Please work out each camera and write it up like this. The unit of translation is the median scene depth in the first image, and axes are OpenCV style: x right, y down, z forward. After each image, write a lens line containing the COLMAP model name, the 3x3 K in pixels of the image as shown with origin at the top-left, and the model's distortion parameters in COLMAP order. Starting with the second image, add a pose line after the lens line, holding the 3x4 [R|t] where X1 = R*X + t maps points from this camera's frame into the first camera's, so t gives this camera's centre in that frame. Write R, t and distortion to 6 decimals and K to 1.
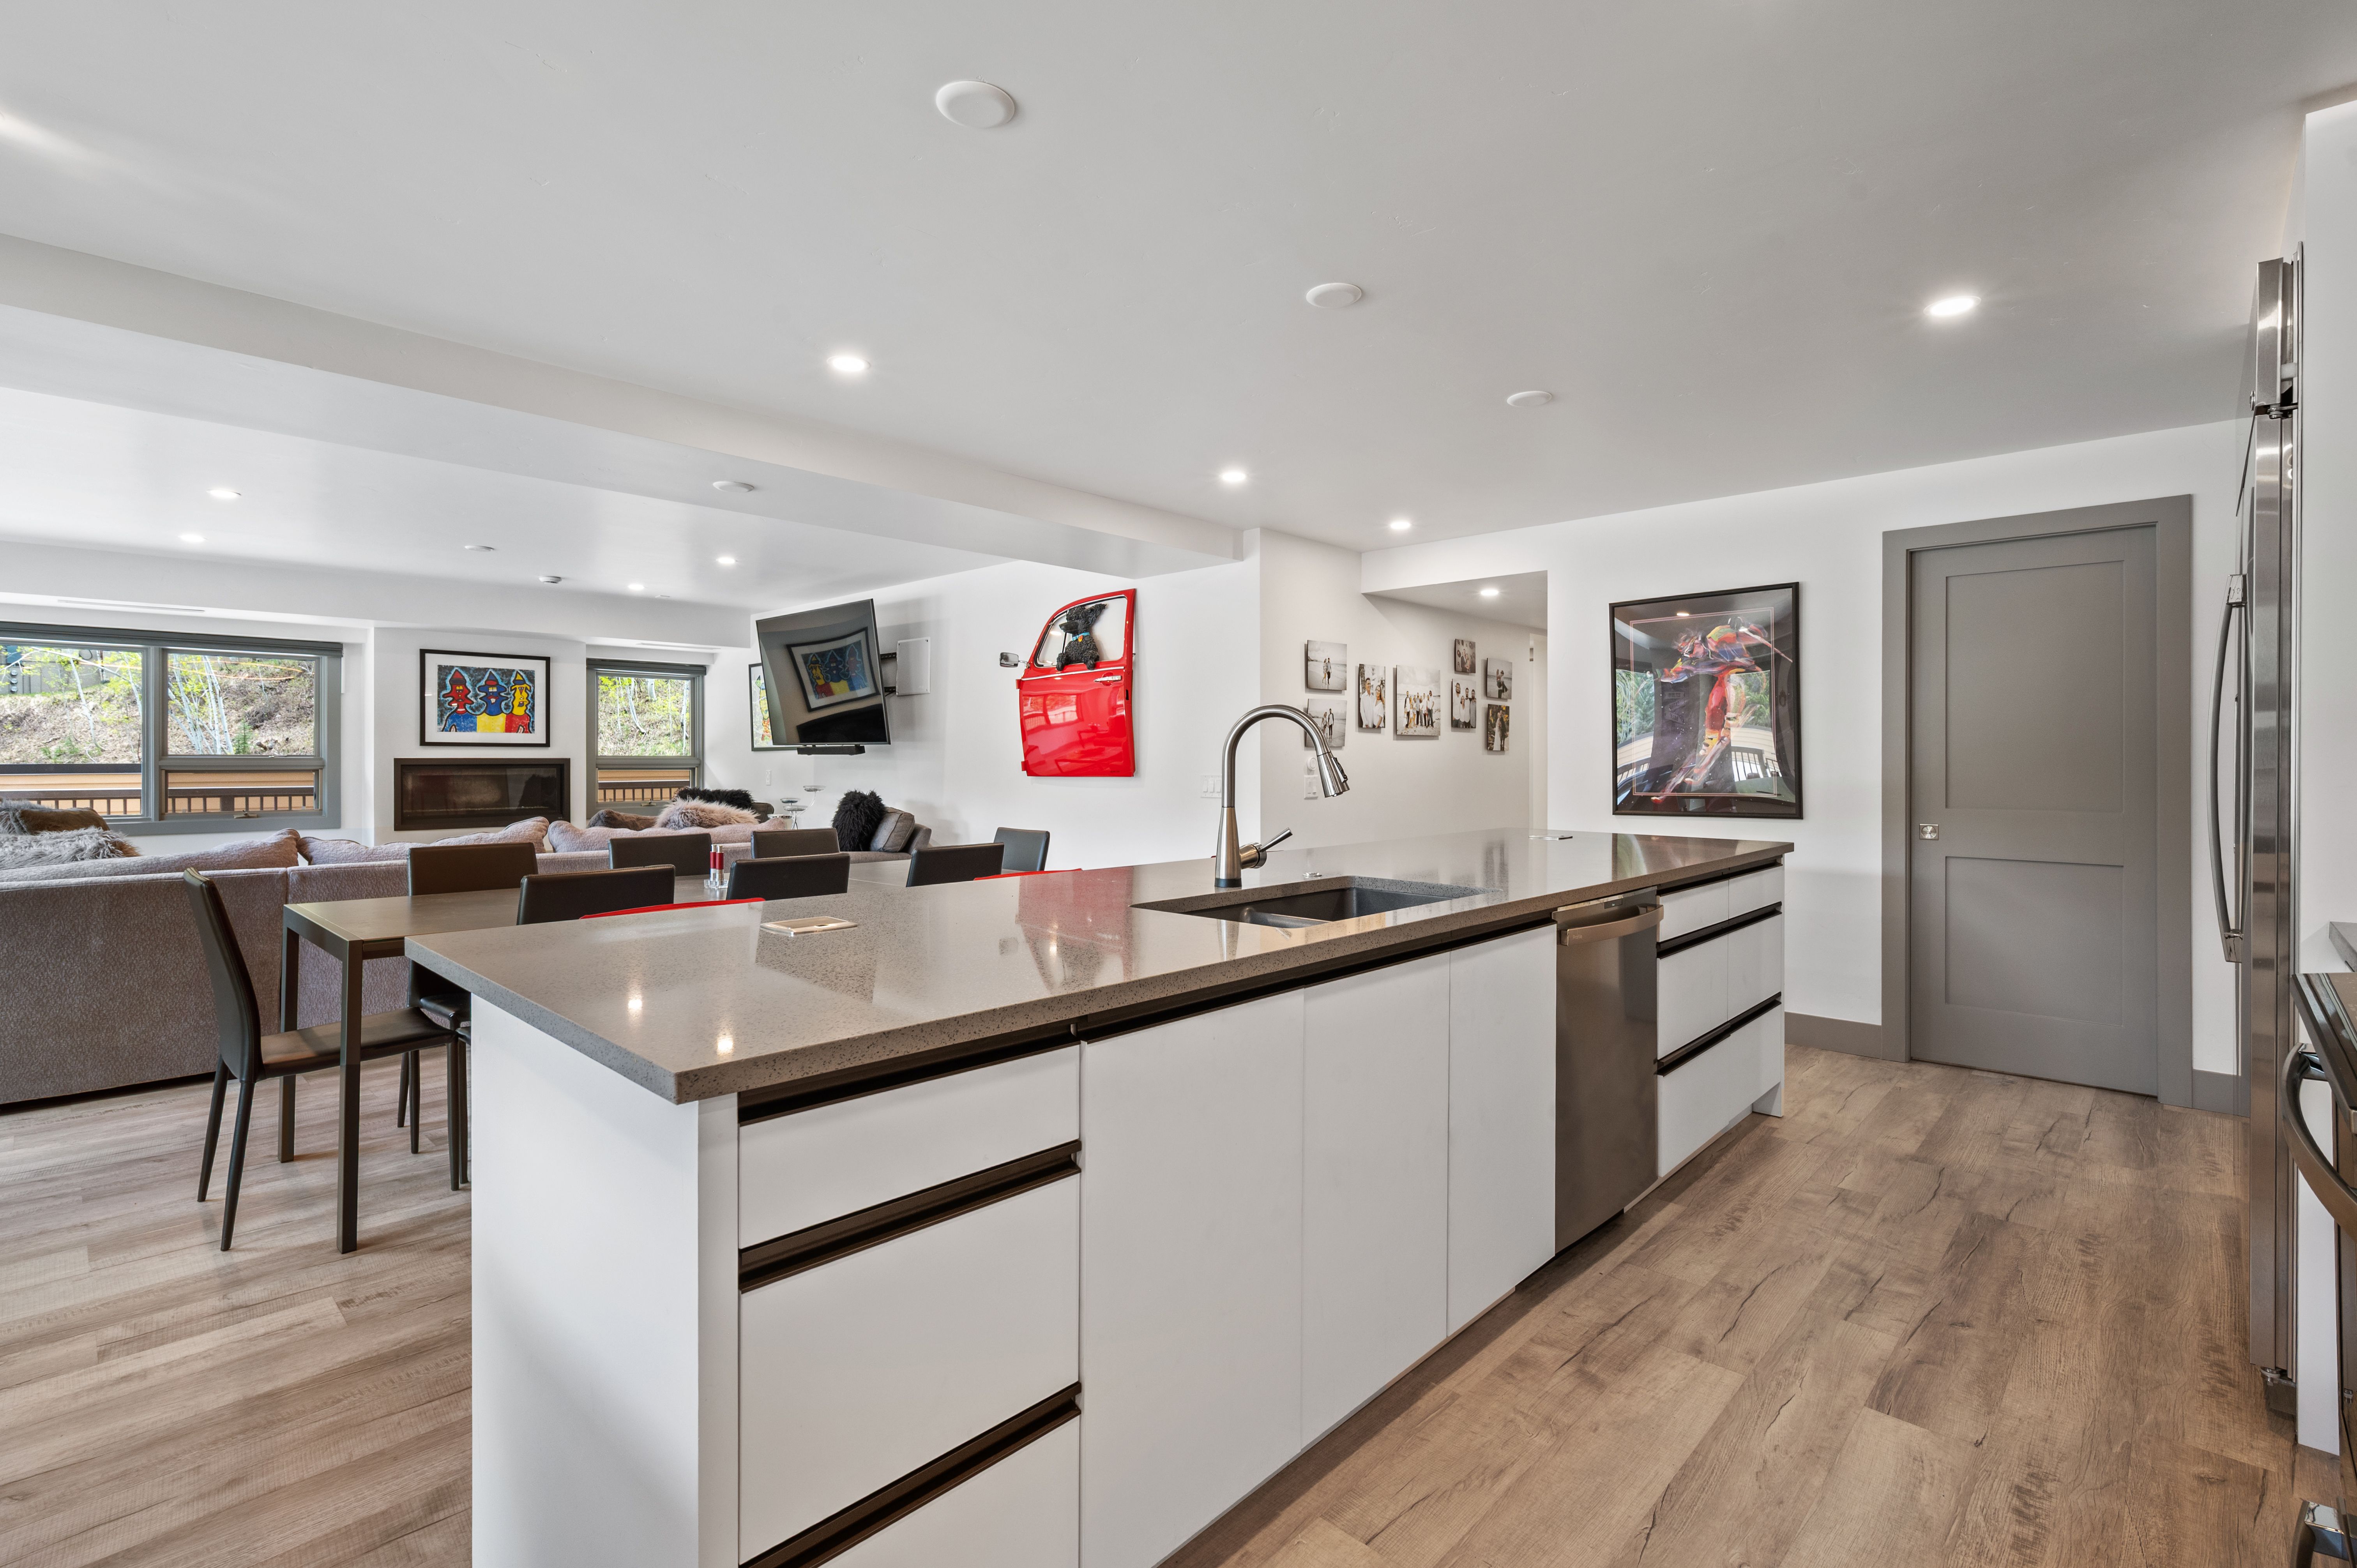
lens RADIAL K [[1078.2, 0, 1185.0], [0, 1078.2, 759.5], [0, 0, 1]] dist [-0.000268, -0.000095]
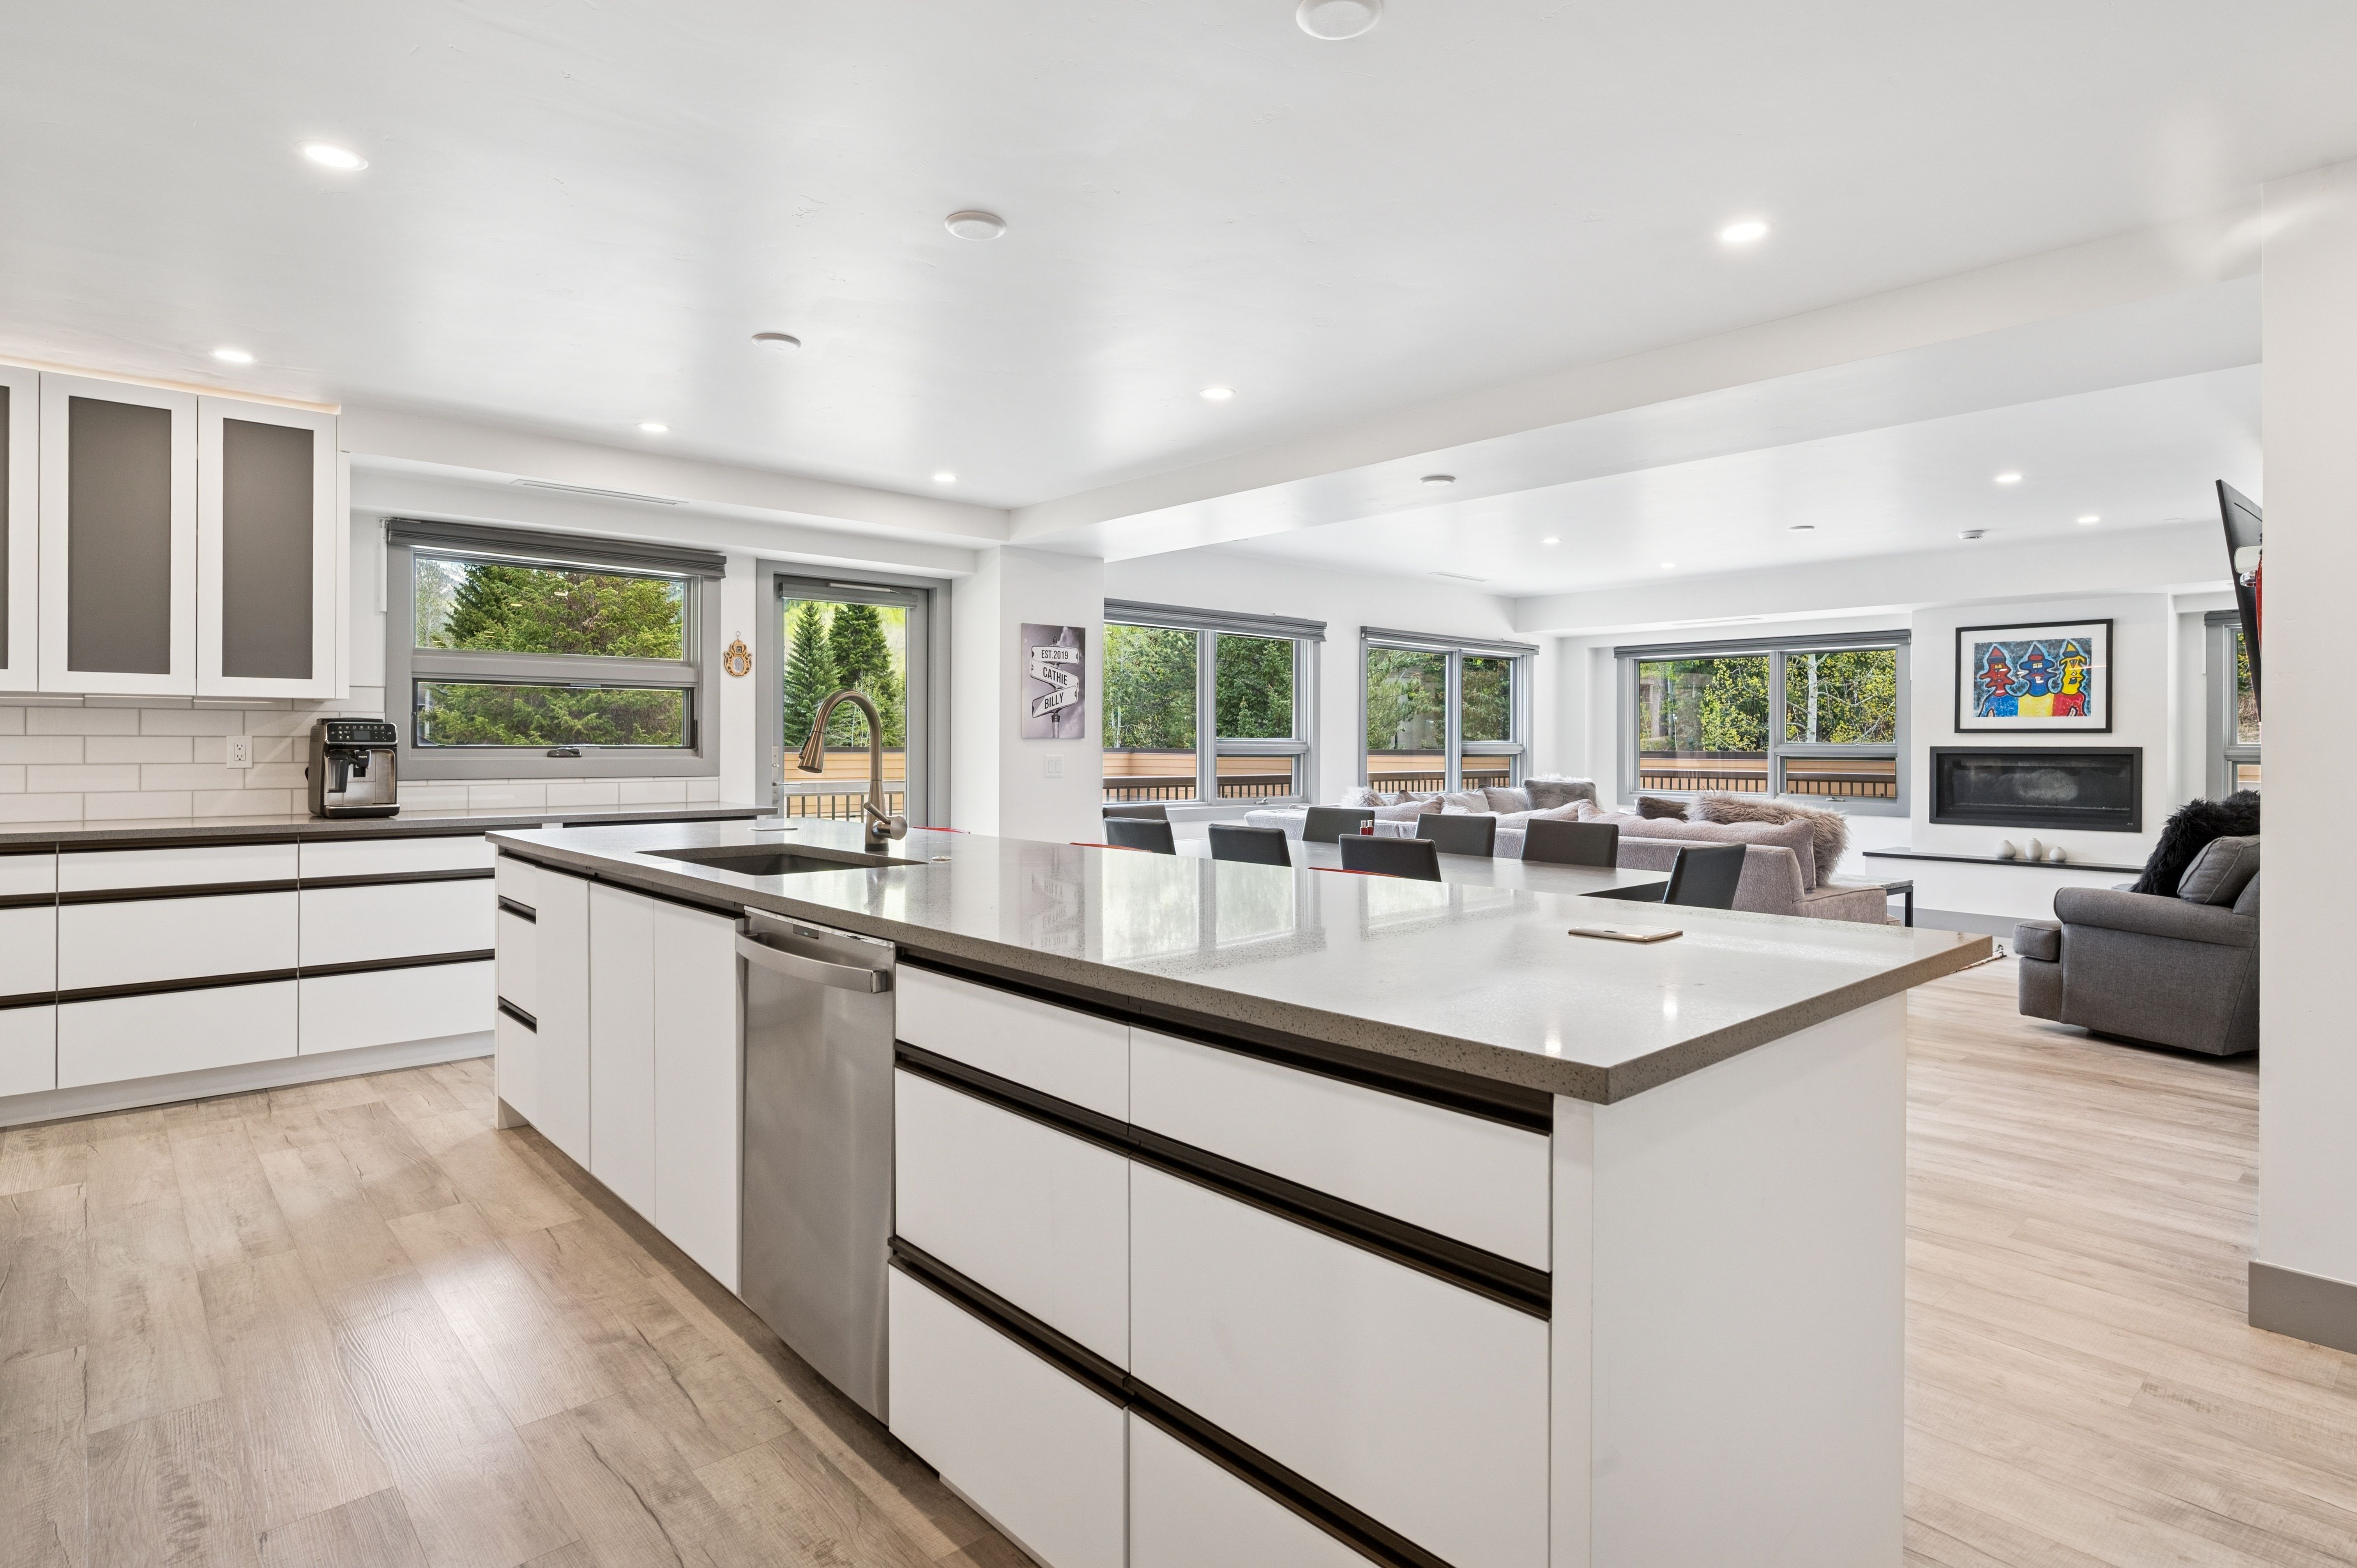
lens RADIAL K [[1231.8, 0, 1185.0], [0, 1231.8, 737.4], [0, 0, 1]] dist [-0.001269, 0.000191]
pose [[-0.082144, -0.007337, -0.996593, 0.970410], [-0.005479, 0.999961, -0.006910, 0.004782], [0.996605, 0.004893, -0.082181, 1.060615]]
